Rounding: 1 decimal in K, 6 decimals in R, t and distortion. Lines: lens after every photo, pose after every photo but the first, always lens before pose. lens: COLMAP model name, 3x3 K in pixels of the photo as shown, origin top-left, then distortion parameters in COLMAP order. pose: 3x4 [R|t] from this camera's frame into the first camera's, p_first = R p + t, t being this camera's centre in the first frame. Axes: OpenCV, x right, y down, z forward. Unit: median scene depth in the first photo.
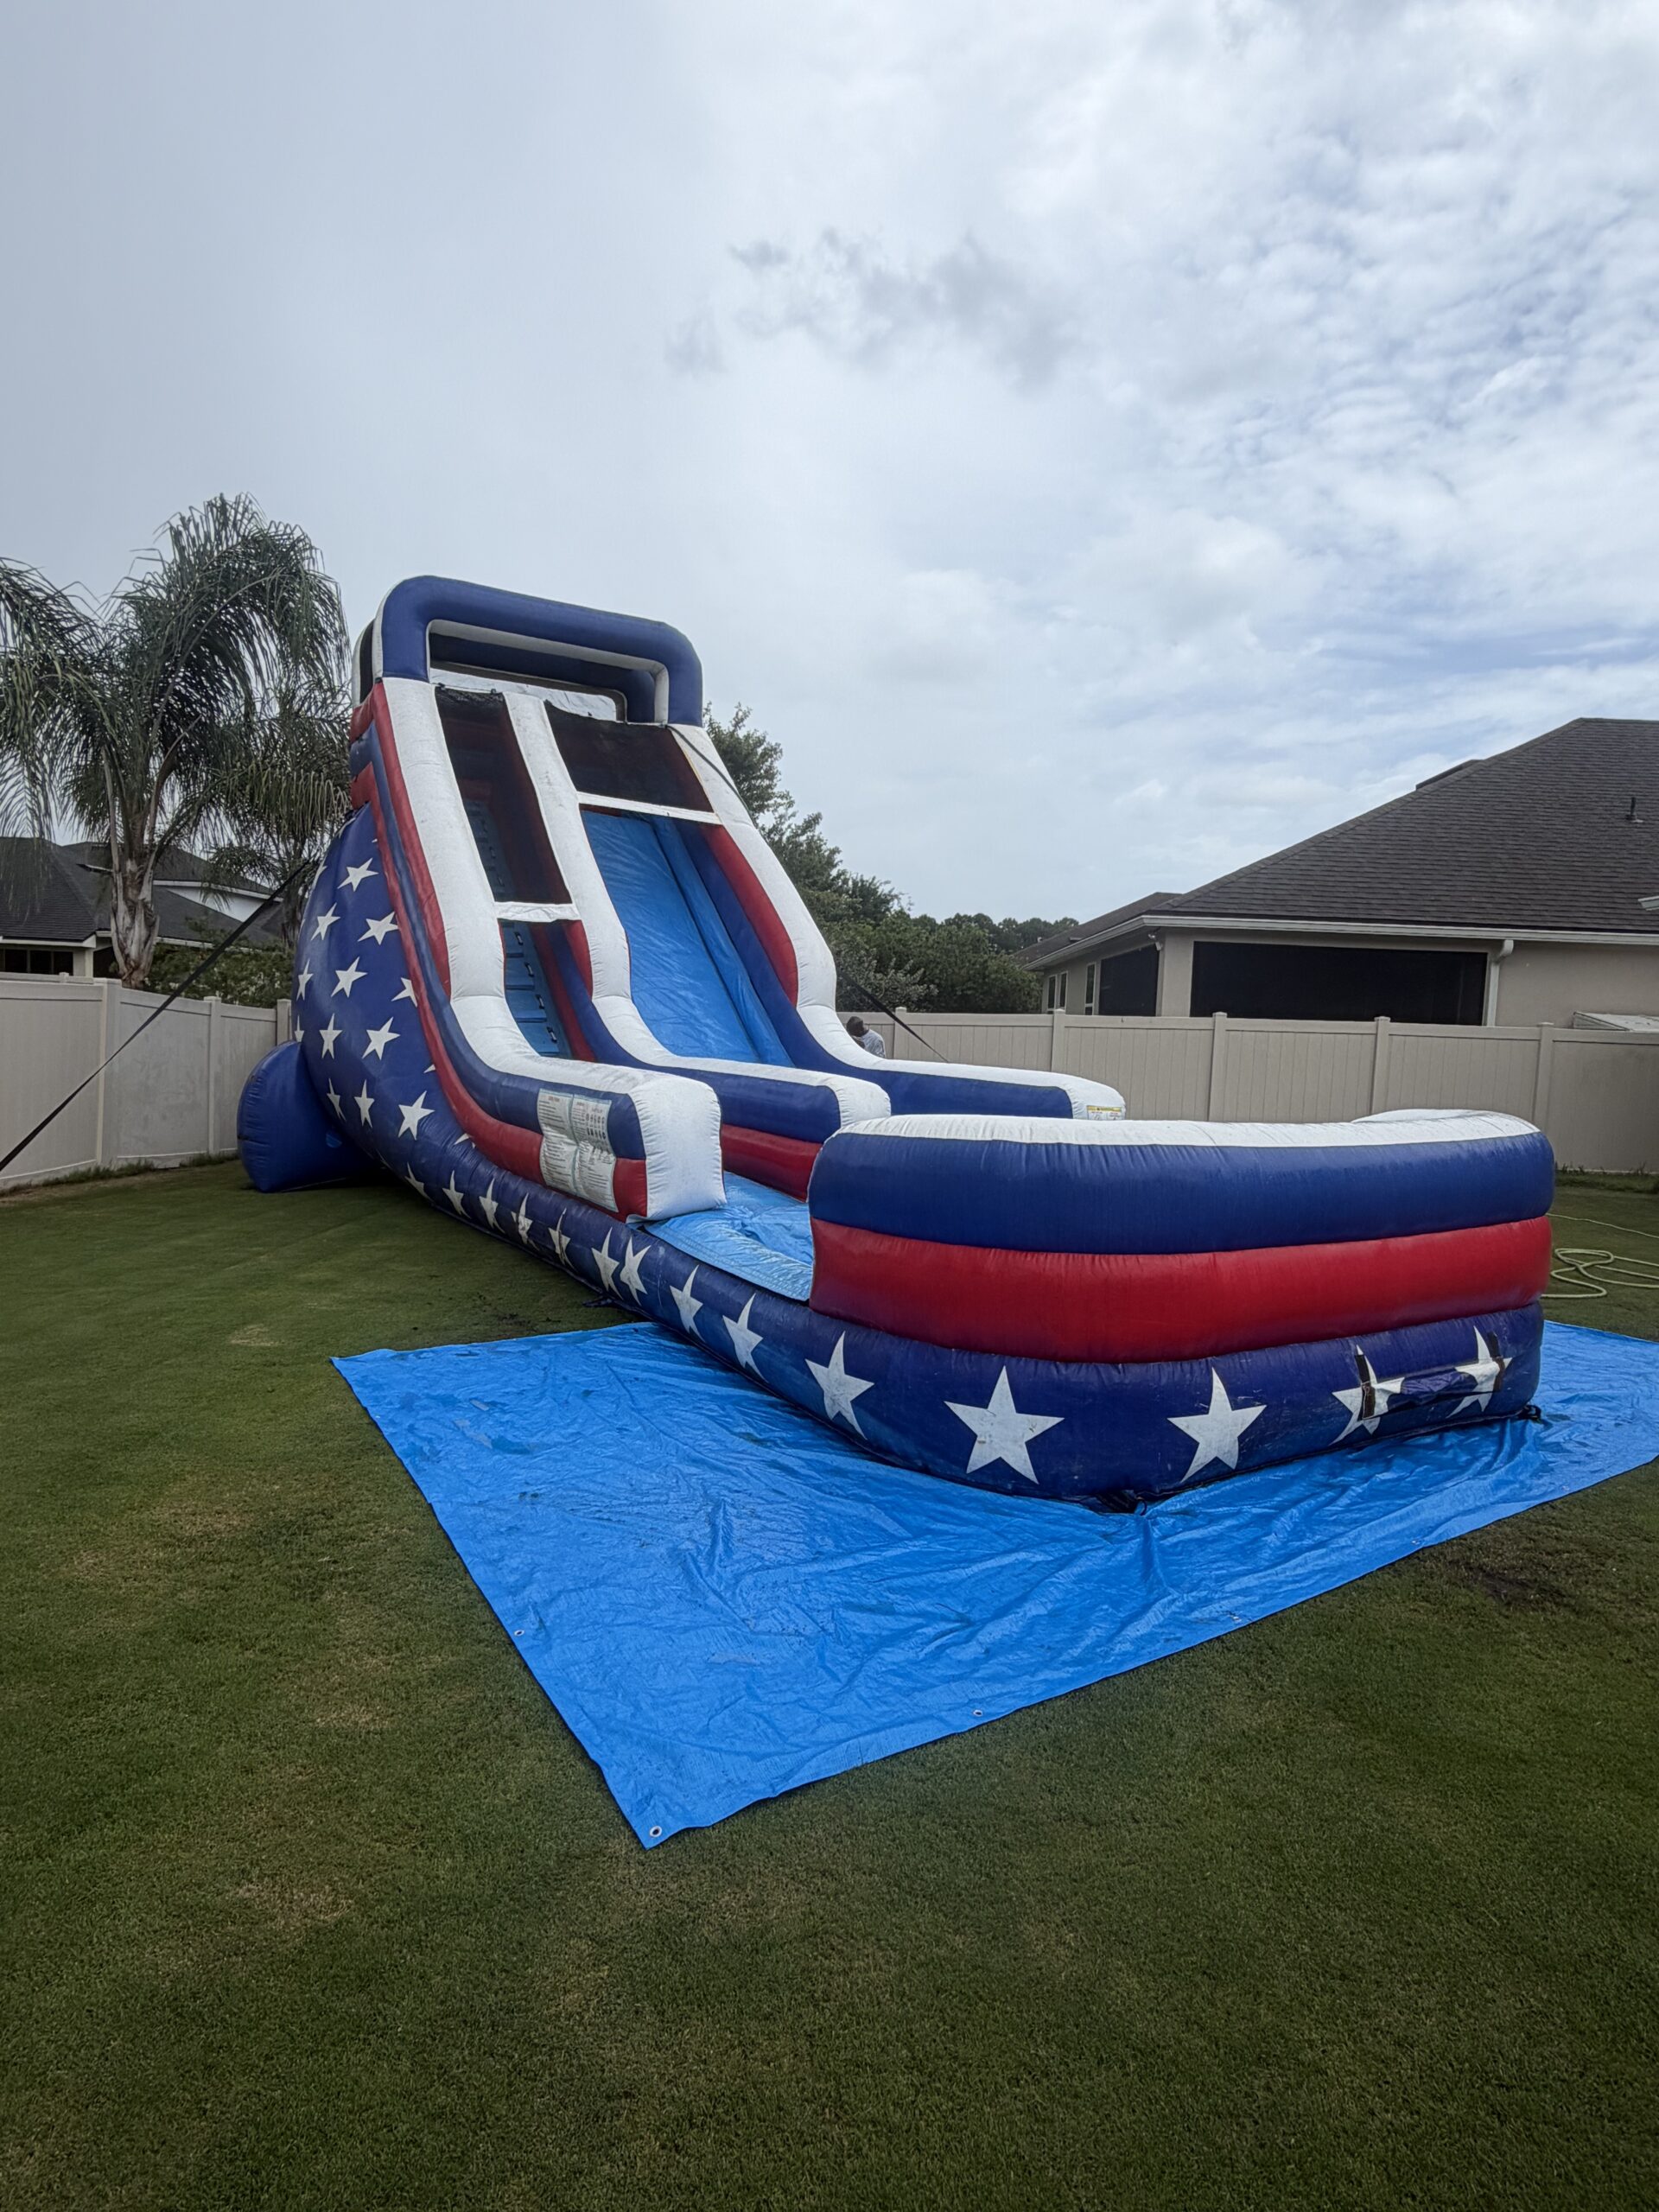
lens RADIAL K [[1235.6, 0, 836.6], [0, 1235.6, 1103.3], [0, 0, 1]] dist [-0.007291, -0.000730]
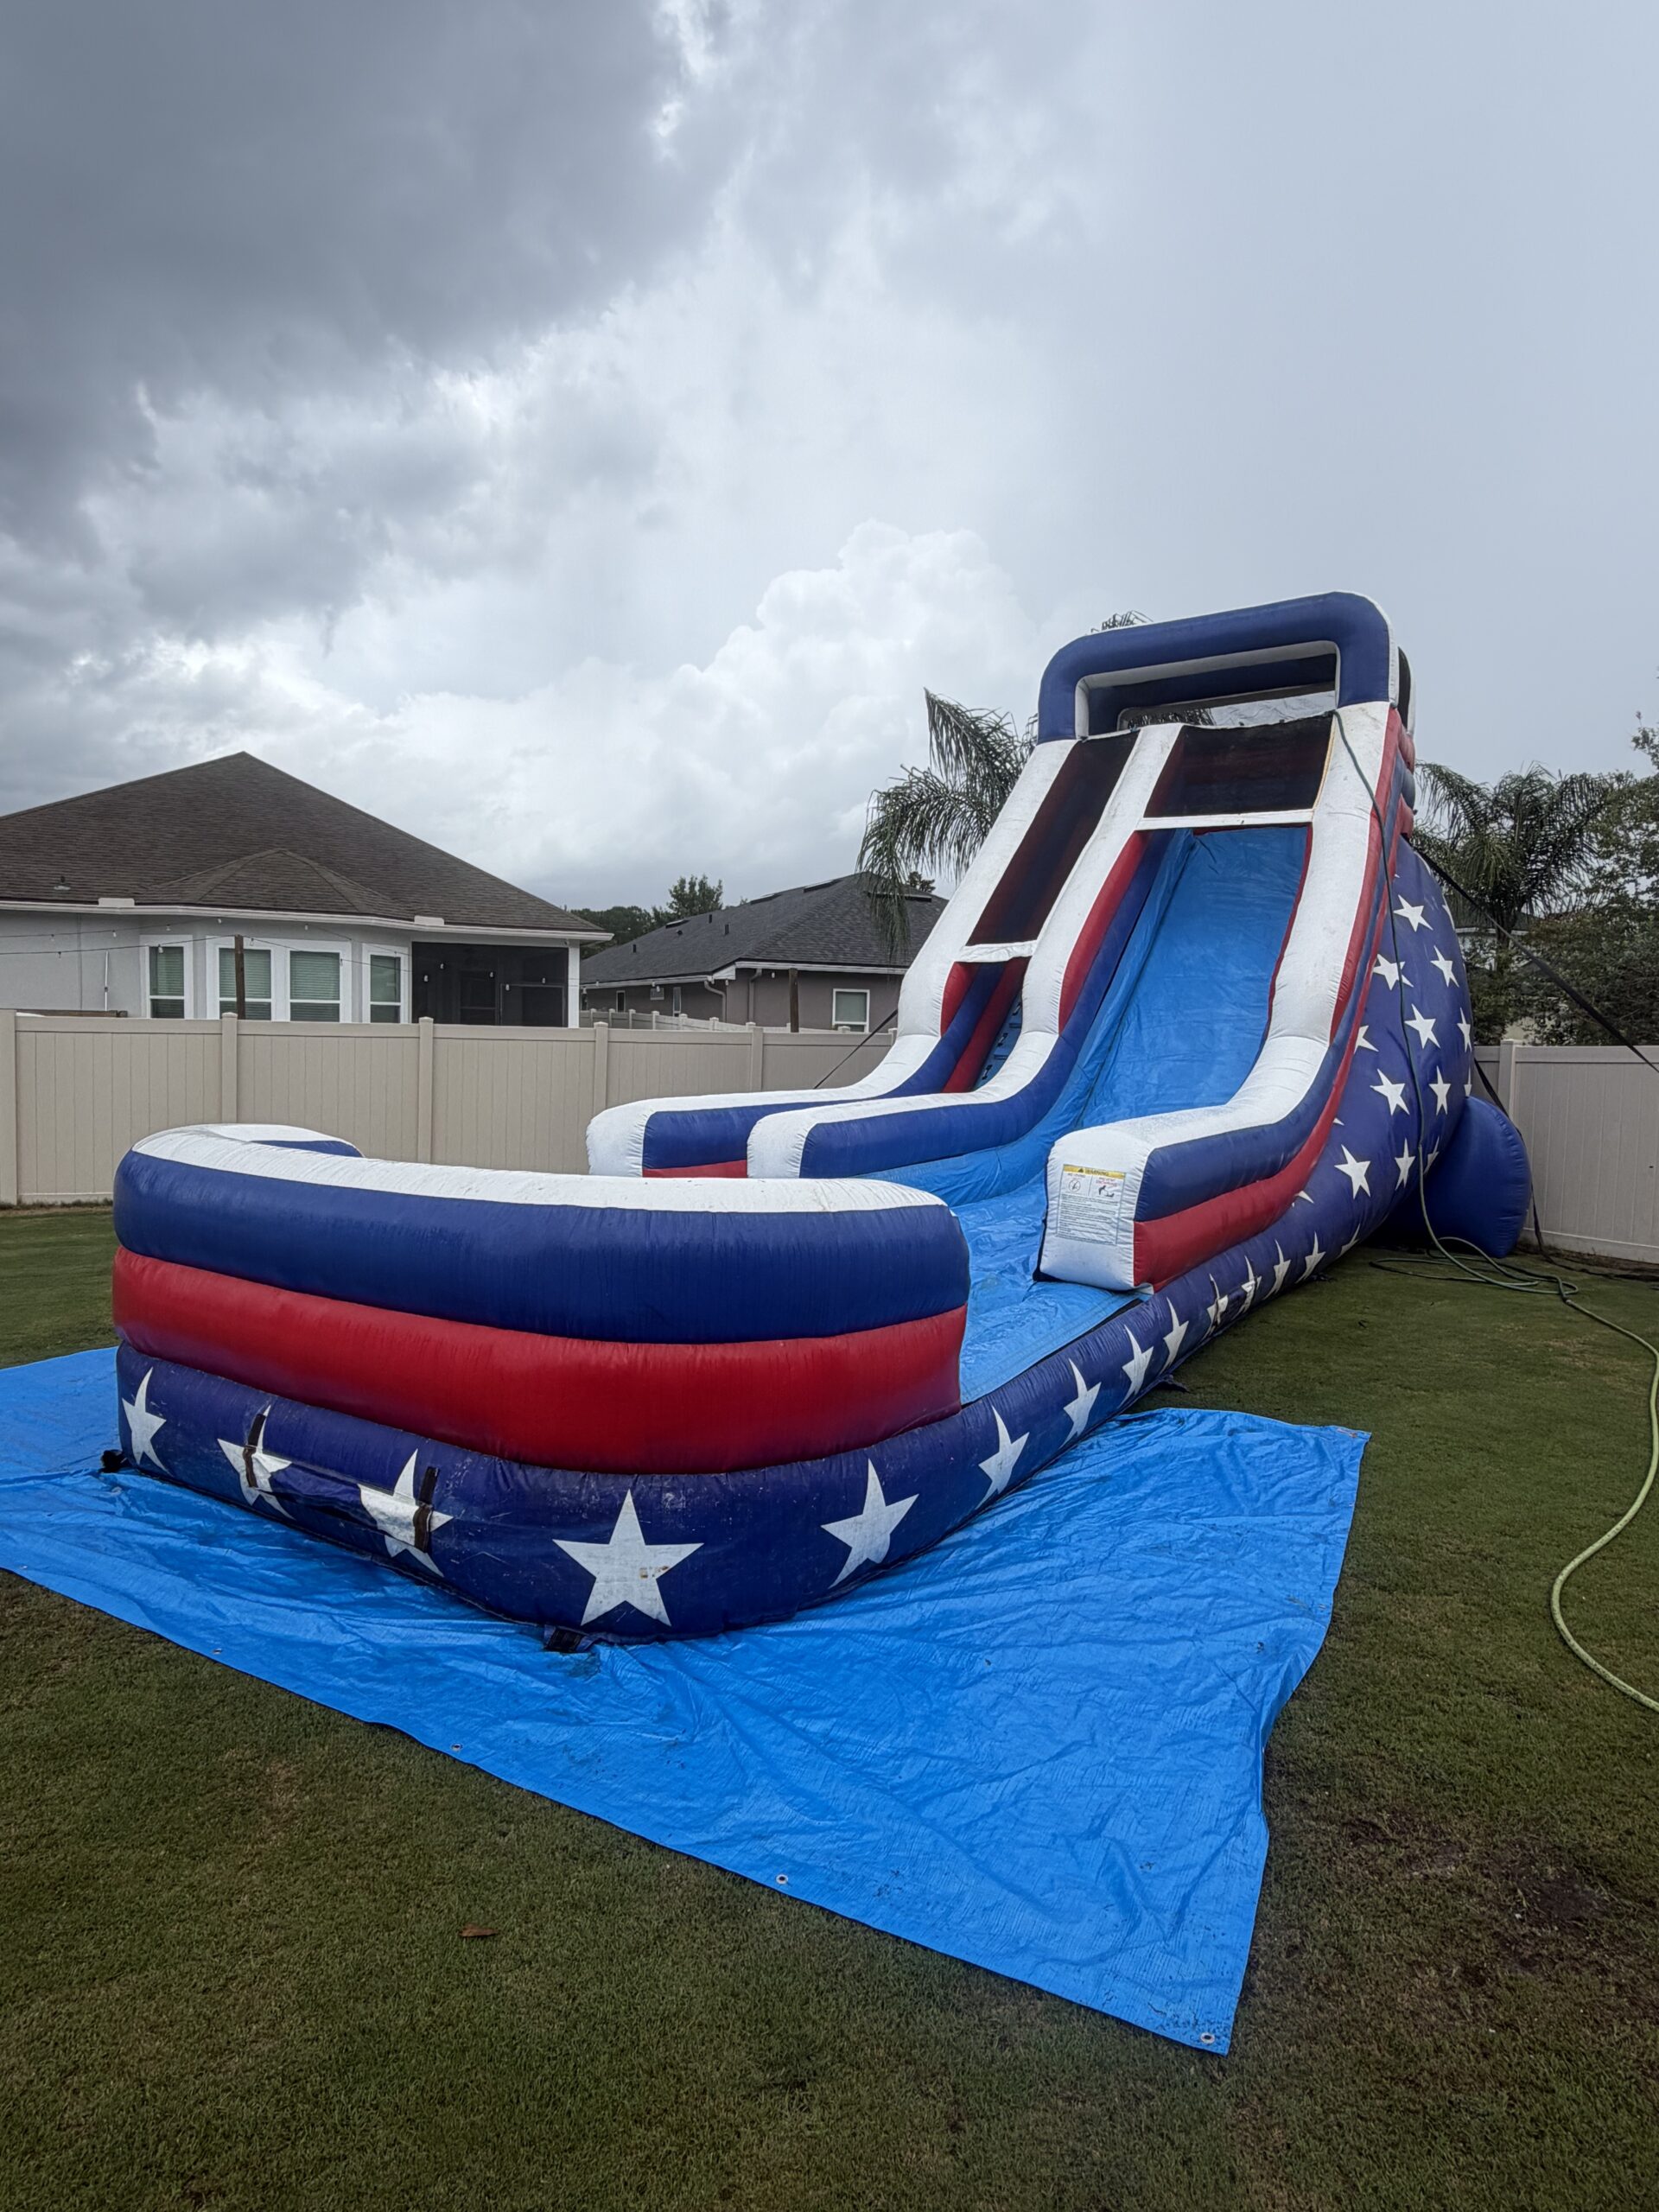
lens RADIAL K [[1235.6, 0, 836.6], [0, 1235.6, 1103.3], [0, 0, 1]] dist [-0.007291, -0.000730]
pose [[0.443593, 0.025176, -0.895875, 0.800663], [-0.061089, 0.998130, -0.002199, -0.023654], [0.894144, 0.055703, 0.444301, 0.555524]]
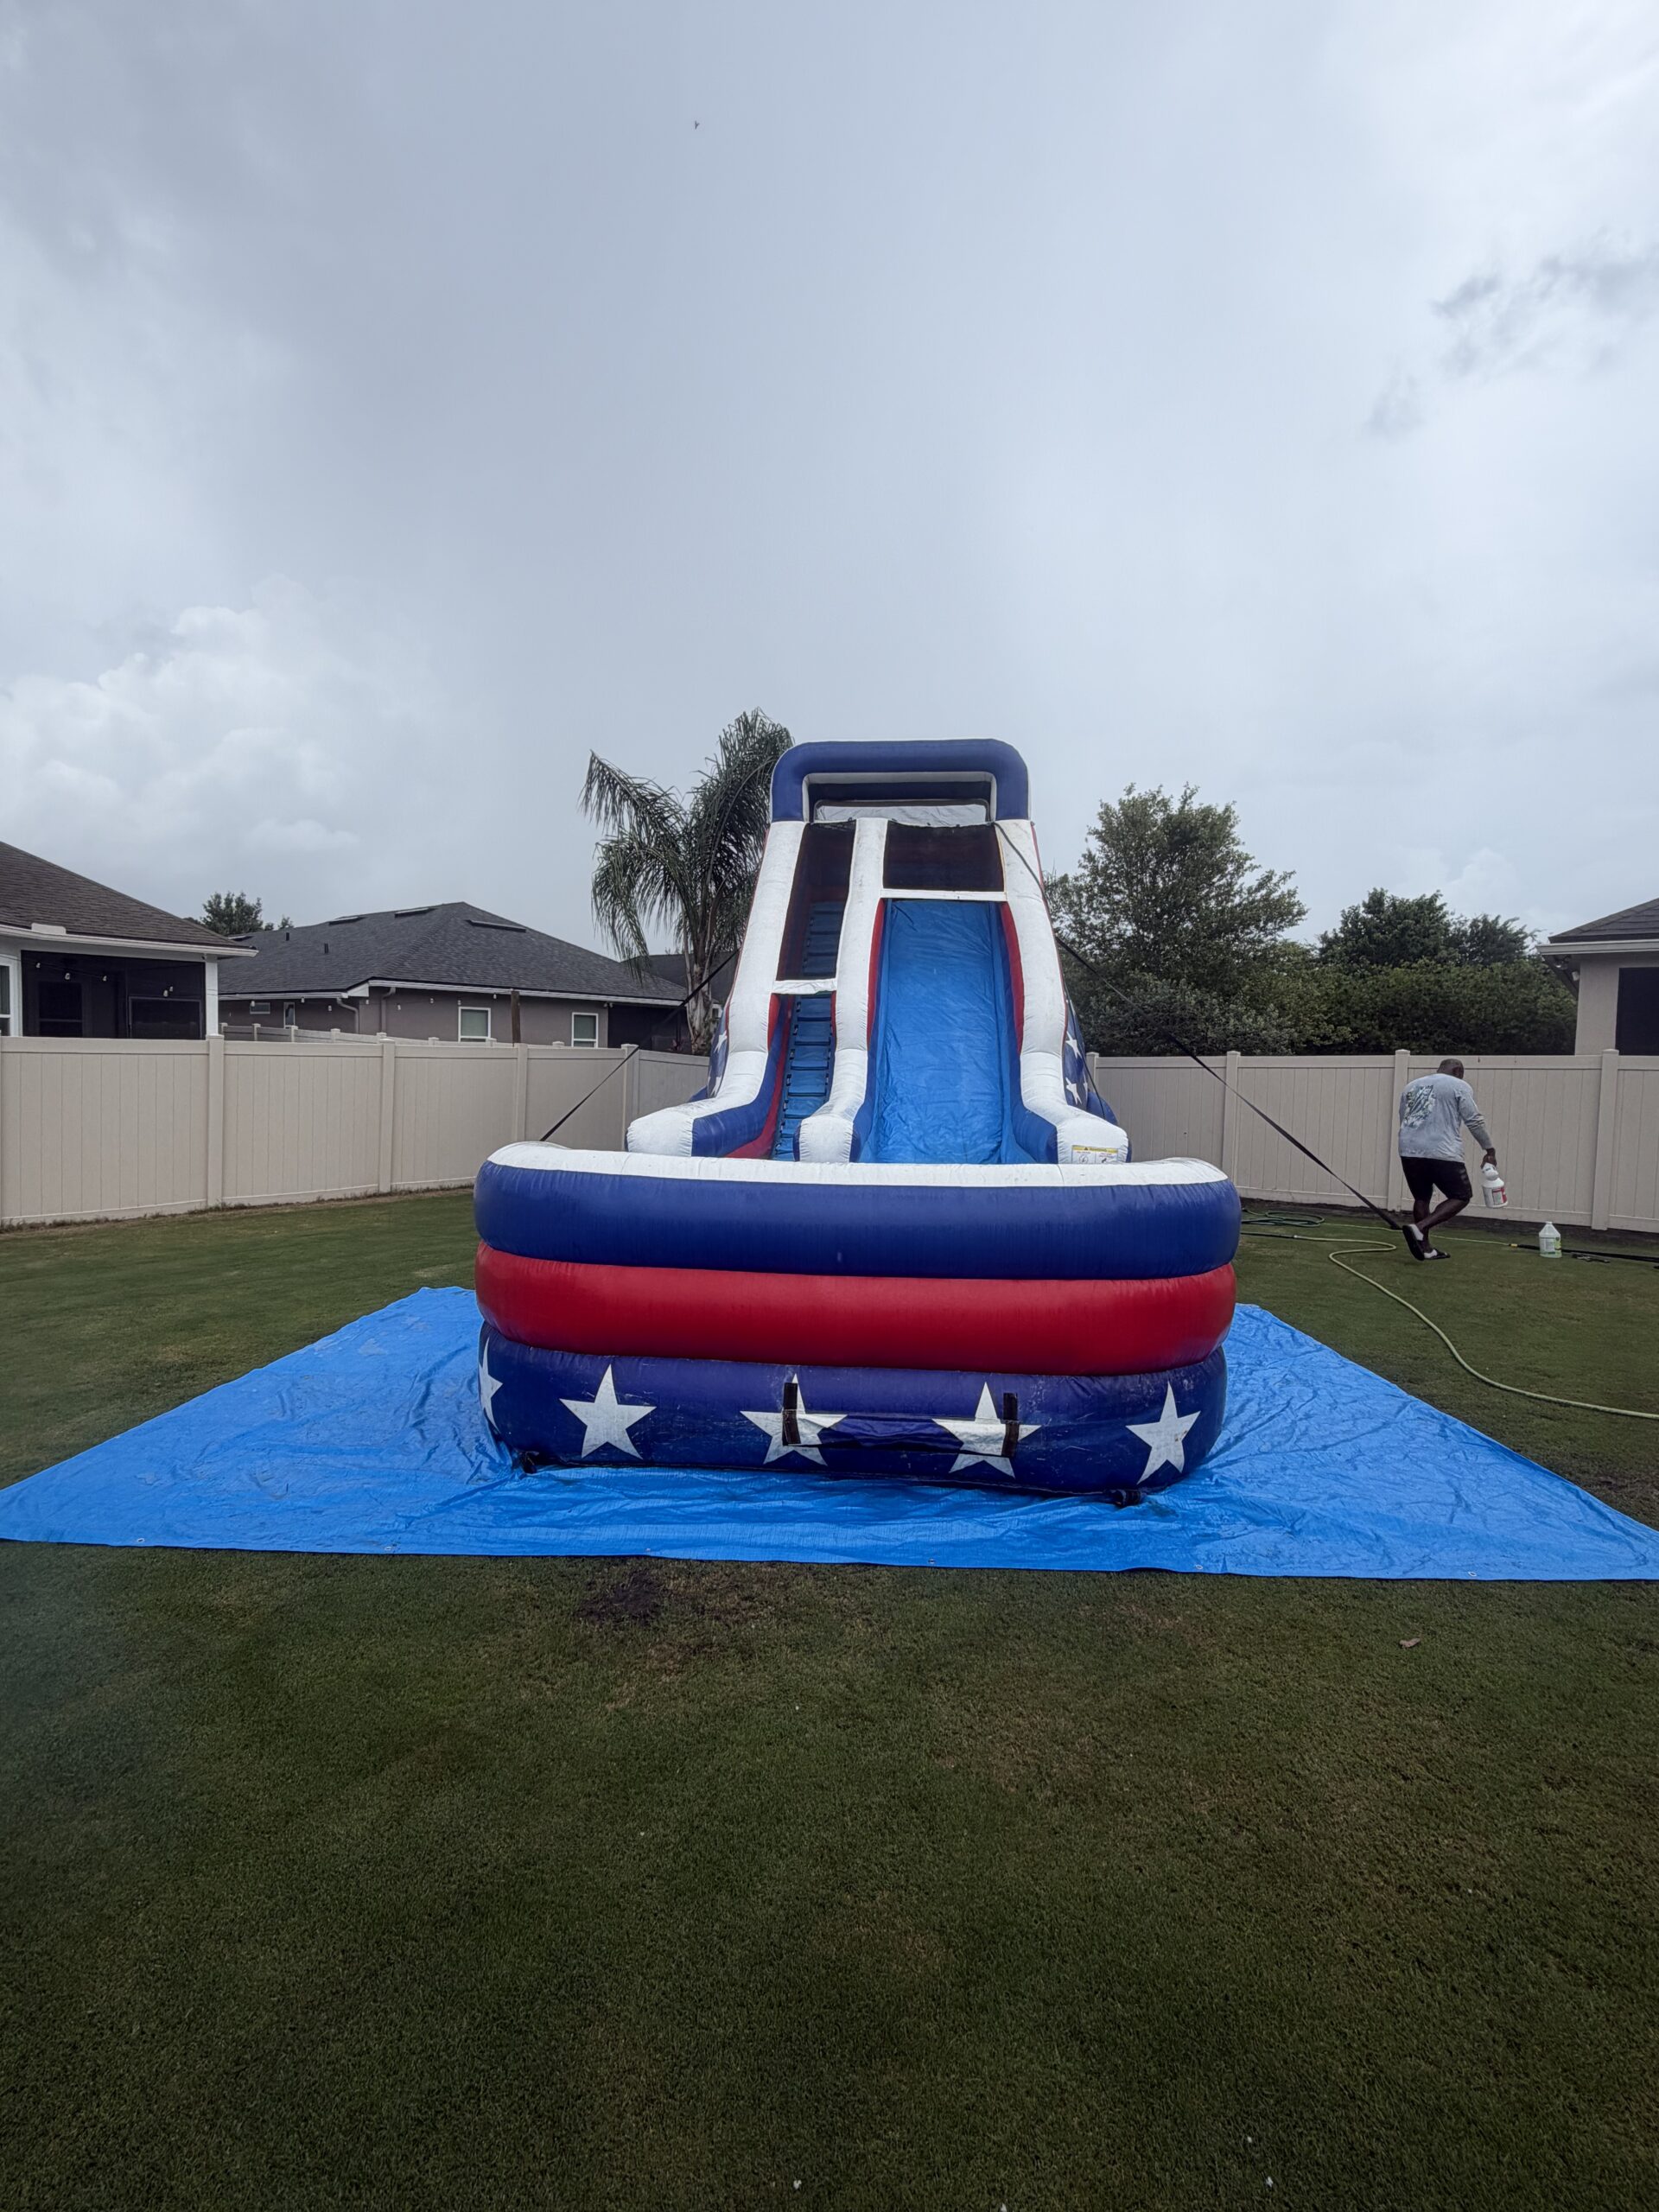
lens RADIAL K [[1019.4, 0, 836.4], [0, 1019.4, 1110.9], [0, 0, 1]] dist [-0.000754, -0.000229]
pose [[0.807420, 0.013951, -0.589813, 0.554108], [-0.027704, 0.999514, -0.014284, -0.008853], [0.589327, 0.027874, 0.807414, 0.183707]]
